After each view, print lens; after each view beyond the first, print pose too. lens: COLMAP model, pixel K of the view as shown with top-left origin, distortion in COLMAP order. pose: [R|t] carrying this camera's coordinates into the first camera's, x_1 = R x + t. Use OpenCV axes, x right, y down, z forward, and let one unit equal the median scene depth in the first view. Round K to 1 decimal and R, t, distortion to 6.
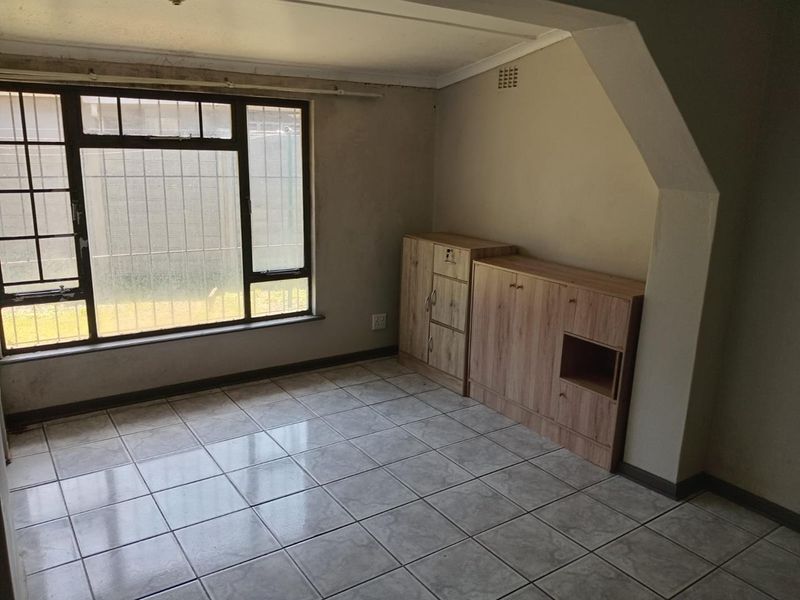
lens RADIAL K [[636.4, 0, 396.2], [0, 636.4, 300.3], [0, 0, 1]] dist [0.099174, -0.148112]
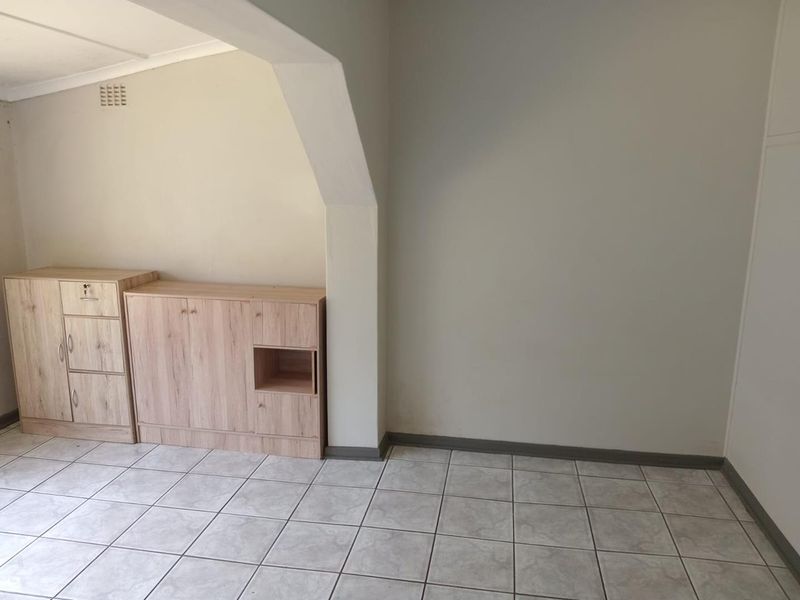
lens RADIAL K [[636.4, 0, 397.6], [0, 636.4, 294.3], [0, 0, 1]] dist [0.099174, -0.148112]
pose [[0.694569, -0.151610, 0.703269, -0.270681], [0.175909, 0.983660, 0.038323, -0.028448], [-0.697588, 0.097094, 0.709890, 0.085149]]
